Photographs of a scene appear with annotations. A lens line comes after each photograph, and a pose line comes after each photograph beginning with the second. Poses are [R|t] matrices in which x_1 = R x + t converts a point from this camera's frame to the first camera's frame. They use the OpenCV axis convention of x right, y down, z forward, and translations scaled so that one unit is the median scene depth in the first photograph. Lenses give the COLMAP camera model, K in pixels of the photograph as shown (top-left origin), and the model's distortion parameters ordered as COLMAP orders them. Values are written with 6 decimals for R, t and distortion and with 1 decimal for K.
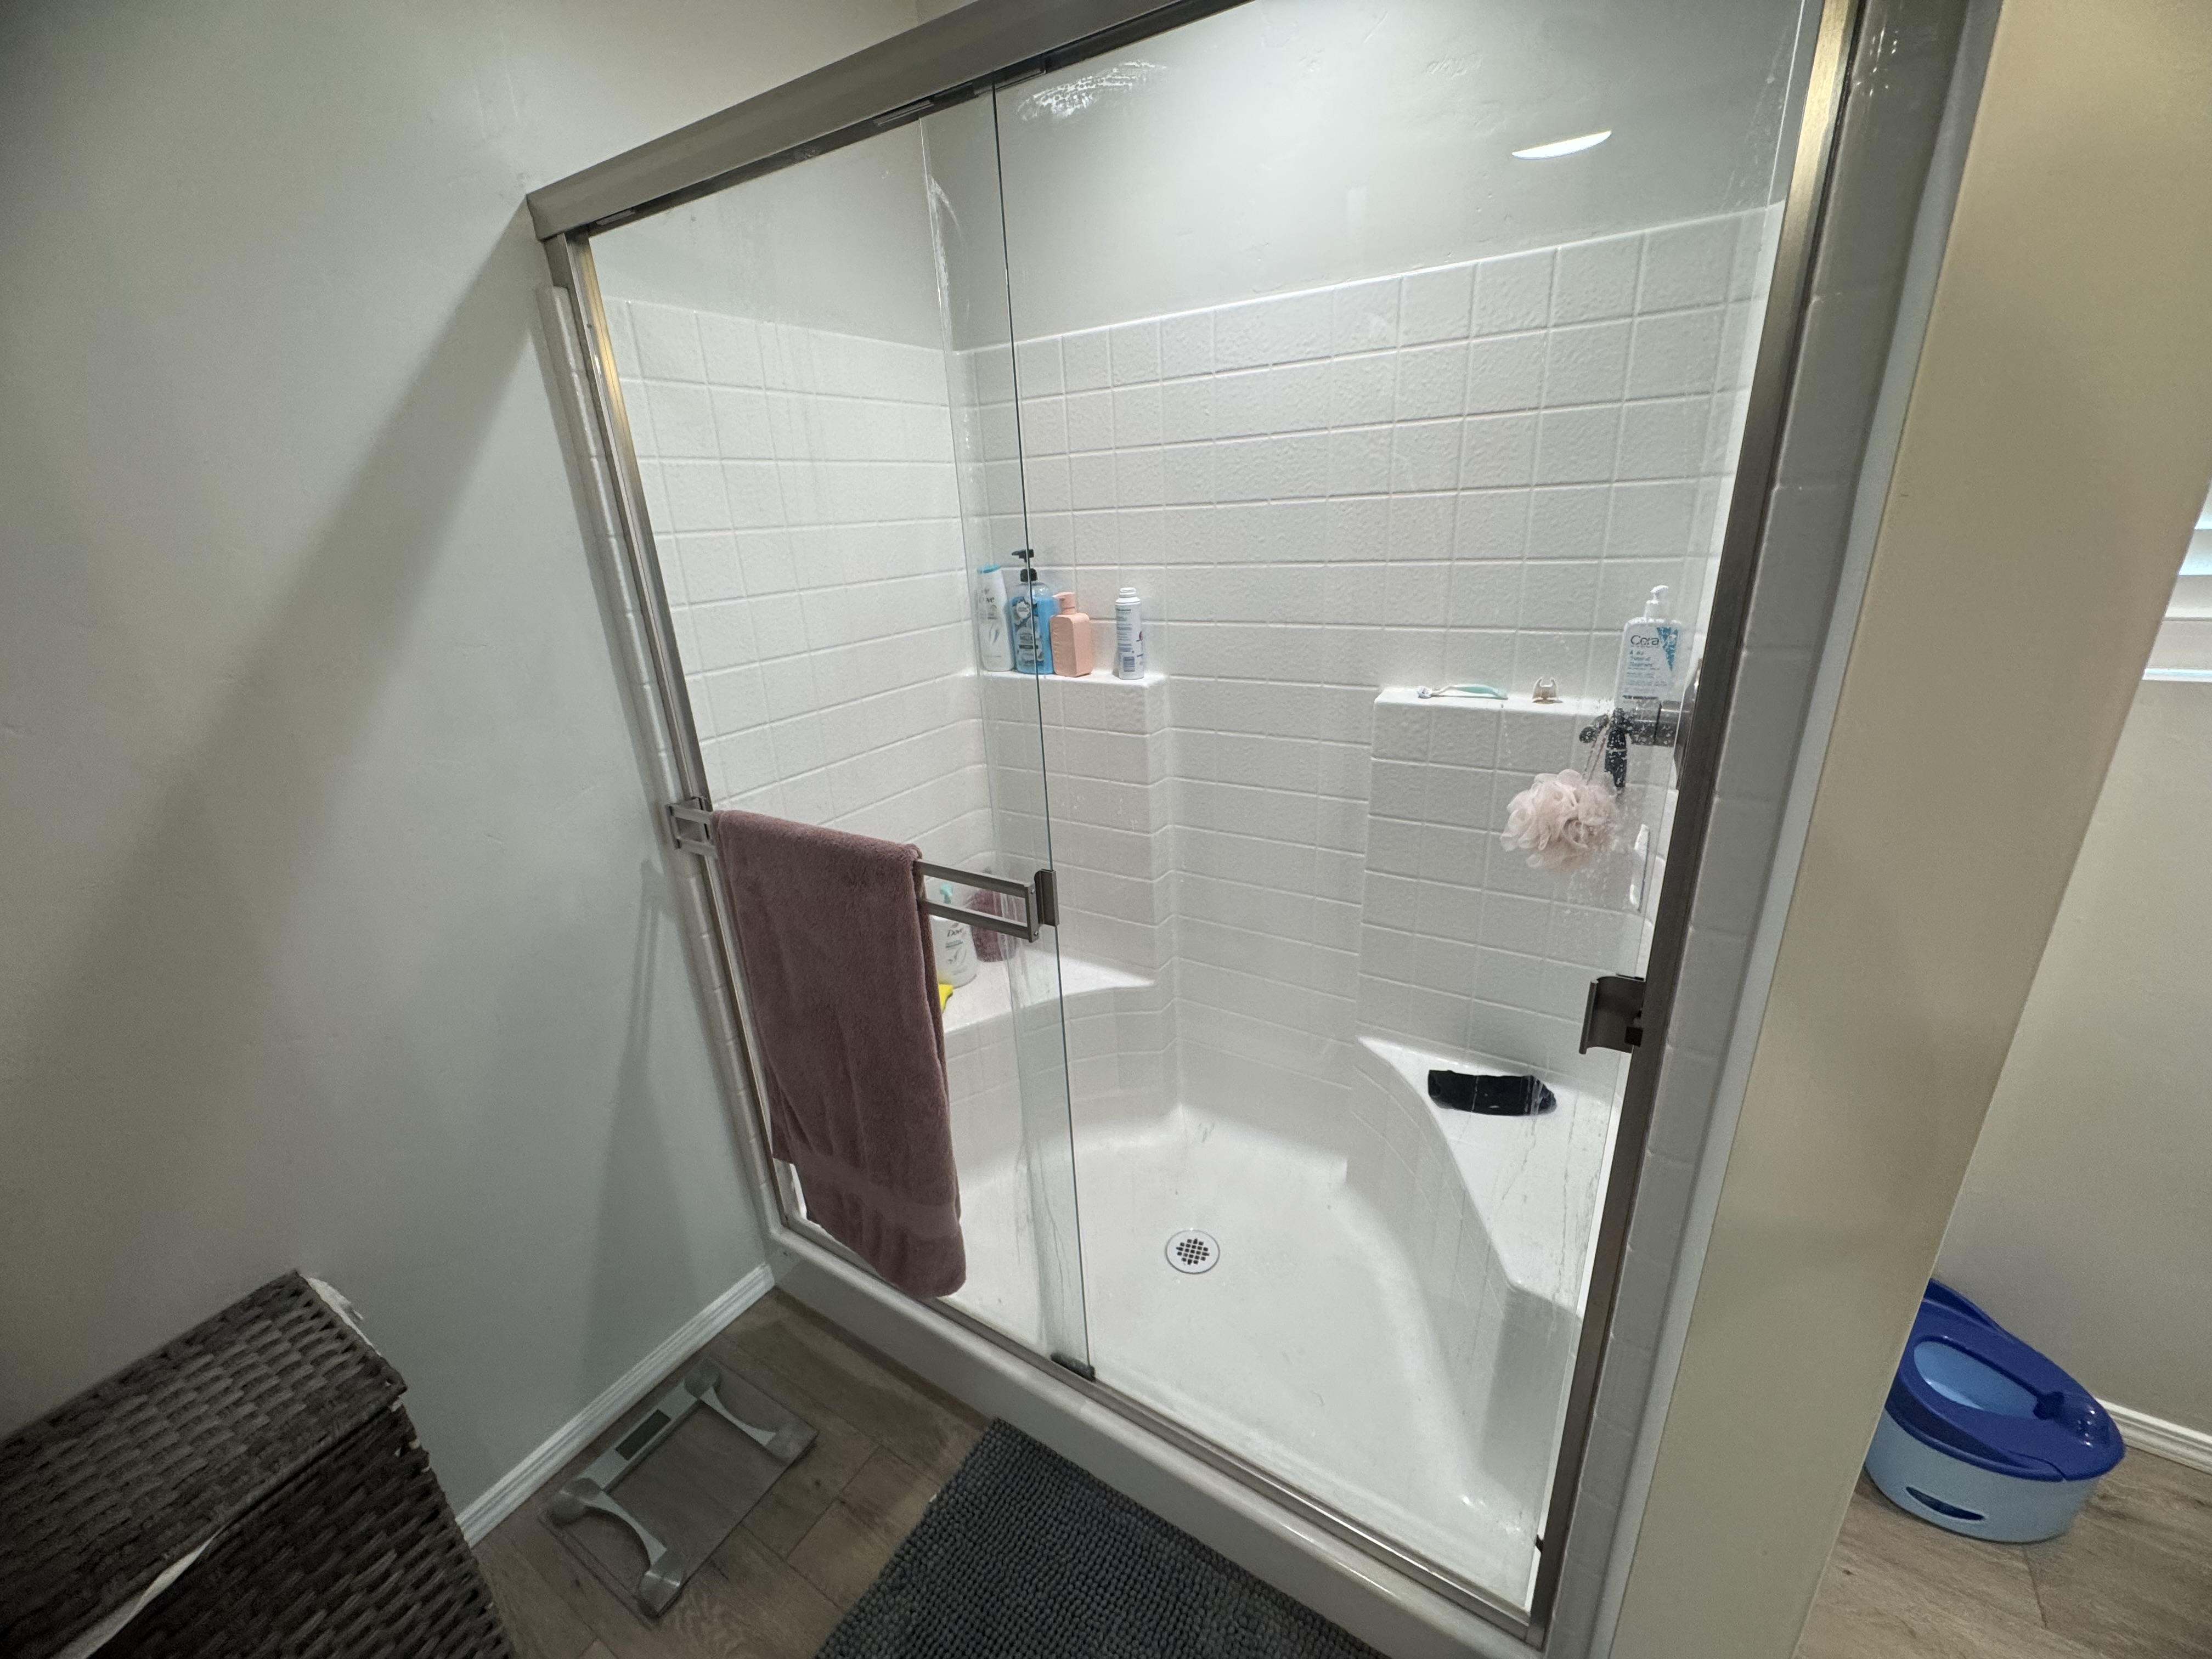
lens RADIAL K [[880.5, 0, 1106.0], [0, 880.5, 829.5], [0, 0, 1]] dist [0.000365, 0.000029]
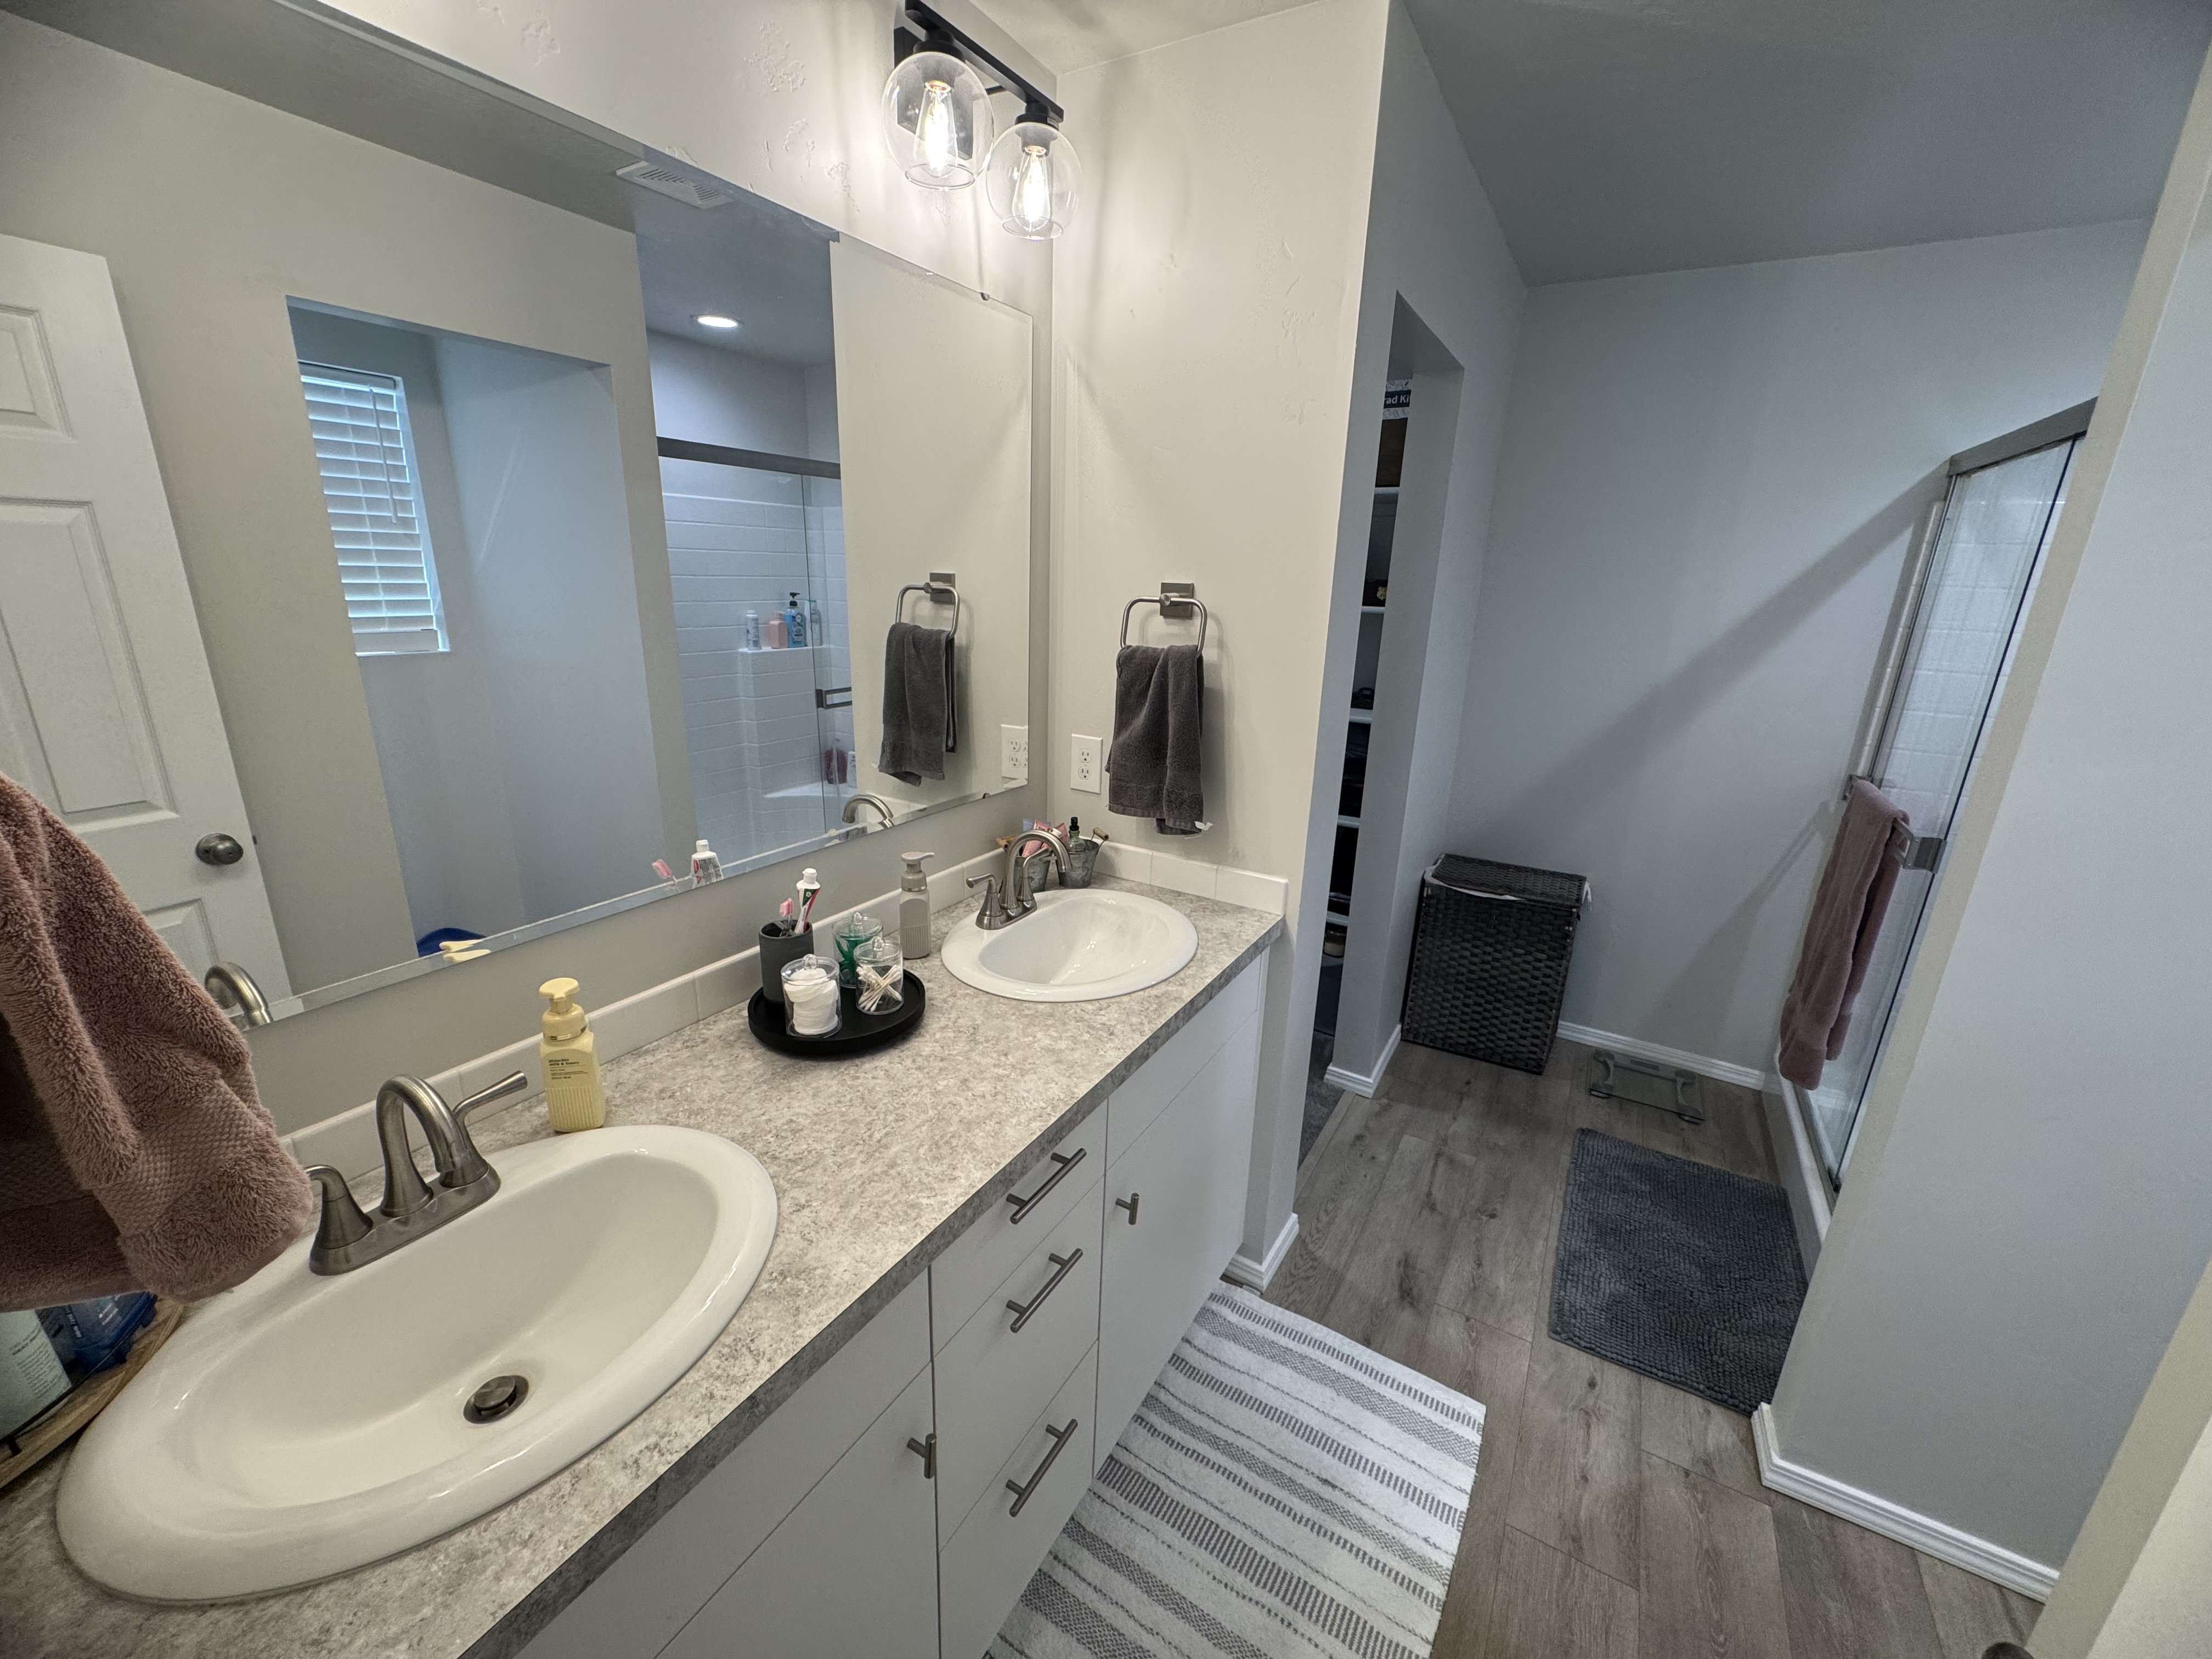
lens RADIAL K [[880.5, 0, 1106.0], [0, 880.5, 829.5], [0, 0, 1]] dist [0.000365, 0.000029]
pose [[0.018461, 0.337953, -0.940982, 1.301853], [-0.377365, 0.873889, 0.306453, 0.103128], [0.925880, 0.349437, 0.143664, -0.660011]]
